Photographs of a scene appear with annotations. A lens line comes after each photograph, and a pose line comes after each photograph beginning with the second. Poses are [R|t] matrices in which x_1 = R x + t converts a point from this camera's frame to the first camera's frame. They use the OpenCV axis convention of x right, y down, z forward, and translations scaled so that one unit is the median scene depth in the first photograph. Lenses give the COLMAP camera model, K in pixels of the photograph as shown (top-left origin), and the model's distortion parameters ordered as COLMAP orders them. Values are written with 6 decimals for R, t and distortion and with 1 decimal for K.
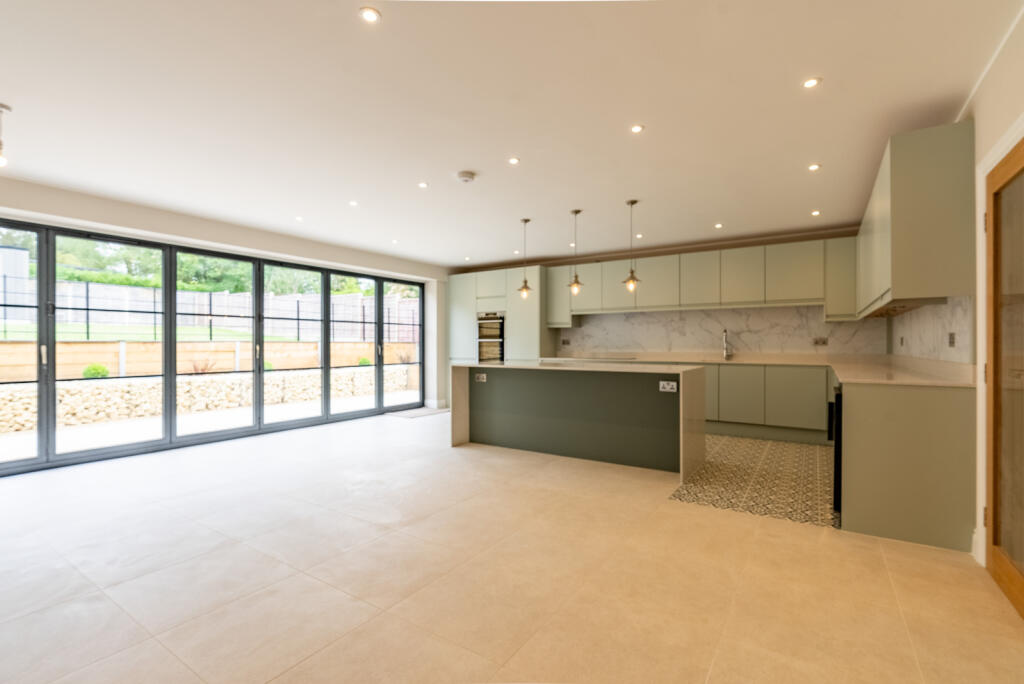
lens RADIAL K [[460.1, 0, 512.0], [0, 460.1, 342.0], [0, 0, 1]] dist [-0.000715, 0.000033]
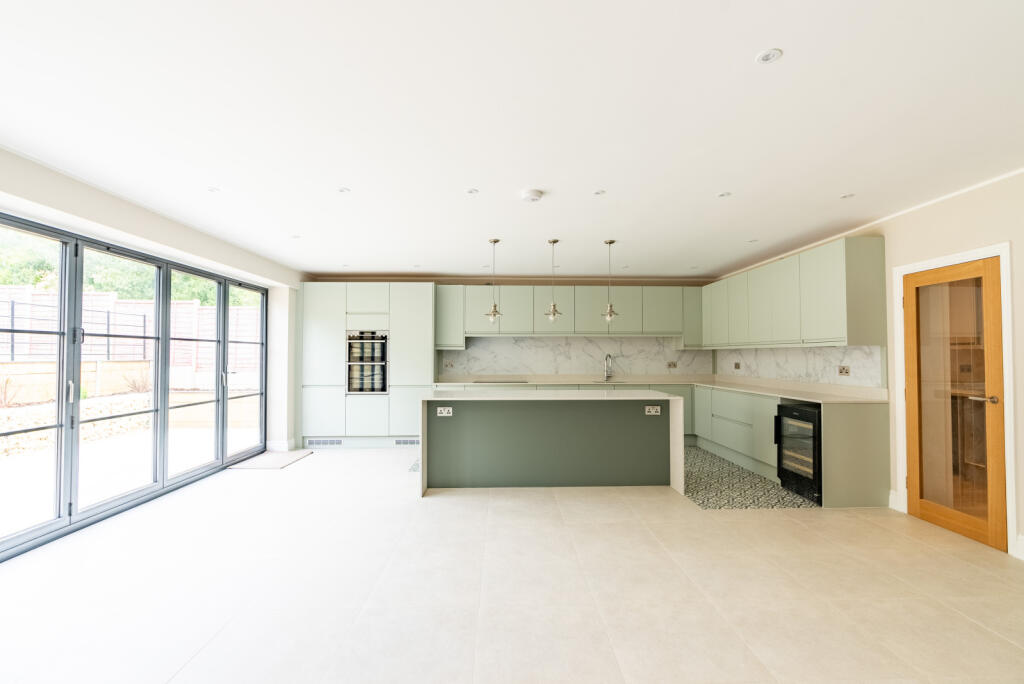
lens RADIAL K [[471.7, 0, 512.0], [0, 471.7, 342.0], [0, 0, 1]] dist [-0.000319, 0.000086]
pose [[0.818187, 0.016849, 0.574706, -0.383726], [-0.001513, 0.999630, -0.027152, -0.023822], [-0.574951, 0.021346, 0.817909, 0.153796]]
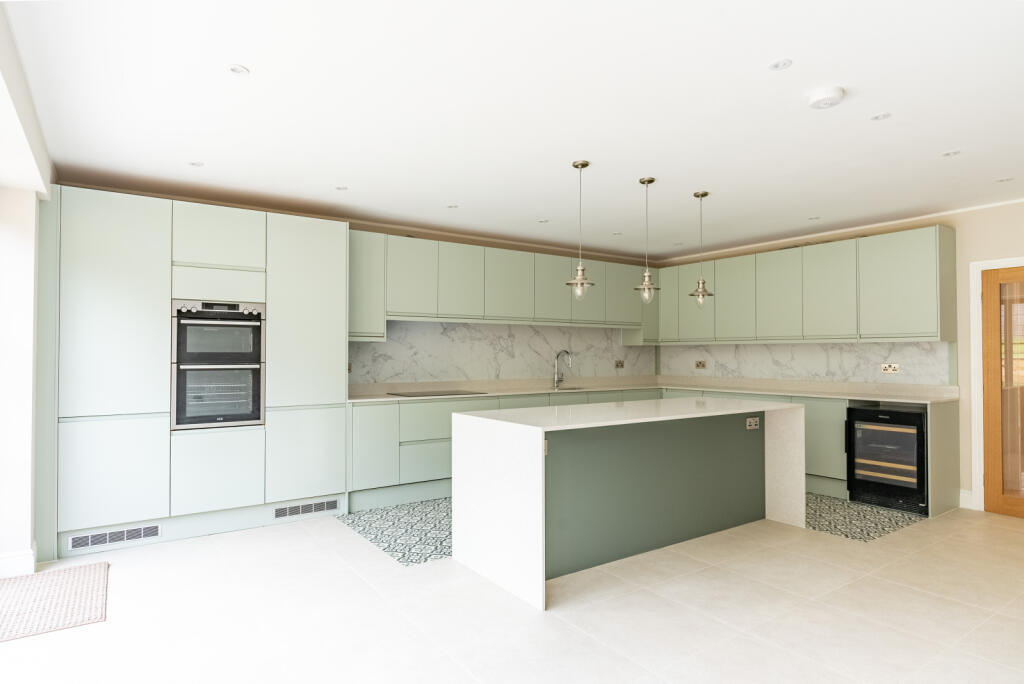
lens RADIAL K [[585.7, 0, 512.0], [0, 585.7, 342.0], [0, 0, 1]] dist [0.002575, 0.000289]
pose [[0.365885, 0.020516, 0.930434, -0.533197], [-0.003076, 0.999778, -0.020835, -0.018927], [-0.930655, 0.004761, 0.365867, 0.635831]]
